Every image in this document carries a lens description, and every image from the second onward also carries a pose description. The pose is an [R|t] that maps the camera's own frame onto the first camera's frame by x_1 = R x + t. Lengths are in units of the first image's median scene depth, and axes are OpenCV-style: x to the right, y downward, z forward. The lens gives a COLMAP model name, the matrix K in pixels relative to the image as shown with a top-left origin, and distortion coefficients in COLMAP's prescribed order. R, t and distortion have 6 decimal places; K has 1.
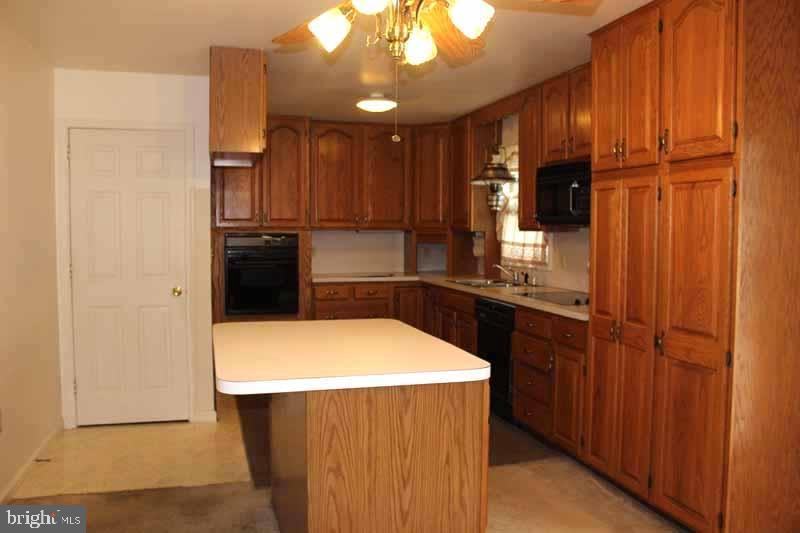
lens RADIAL K [[666.8, 0, 400.0], [0, 666.8, 266.5], [0, 0, 1]] dist [-0.191358, 0.173523]
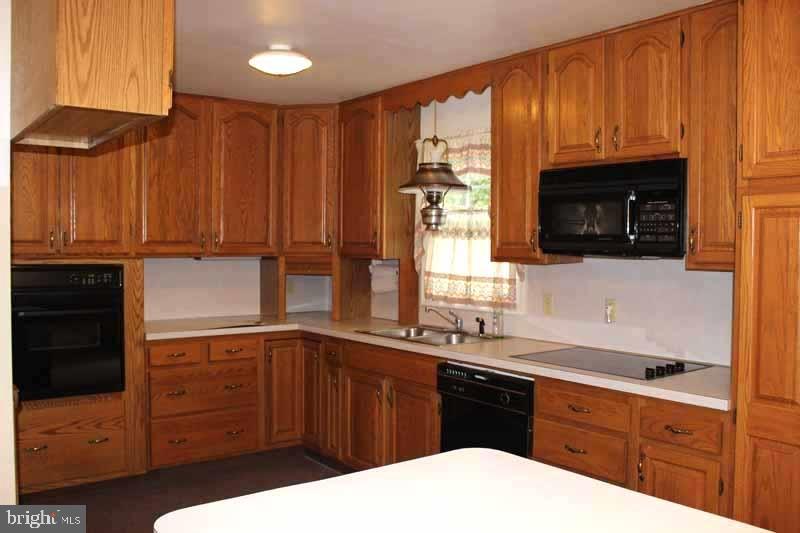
lens RADIAL K [[712.1, 0, 400.0], [0, 712.1, 266.5], [0, 0, 1]] dist [-0.155604, -0.001397]
pose [[0.929816, -0.011217, 0.367854, -0.165114], [0.019125, 0.999658, -0.017859, -0.033534], [-0.367527, 0.023641, 0.929712, 0.317043]]
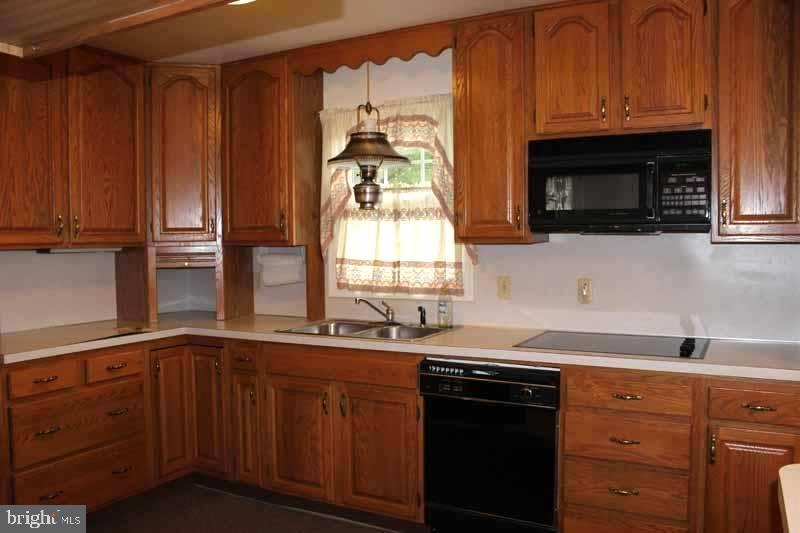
lens RADIAL K [[666.8, 0, 400.0], [0, 666.8, 266.5], [0, 0, 1]] dist [-0.191358, 0.173523]
pose [[0.701759, -0.042717, 0.711133, -0.273309], [0.054193, 0.998509, 0.006501, -0.034632], [-0.710351, 0.033976, 0.703028, 0.547998]]
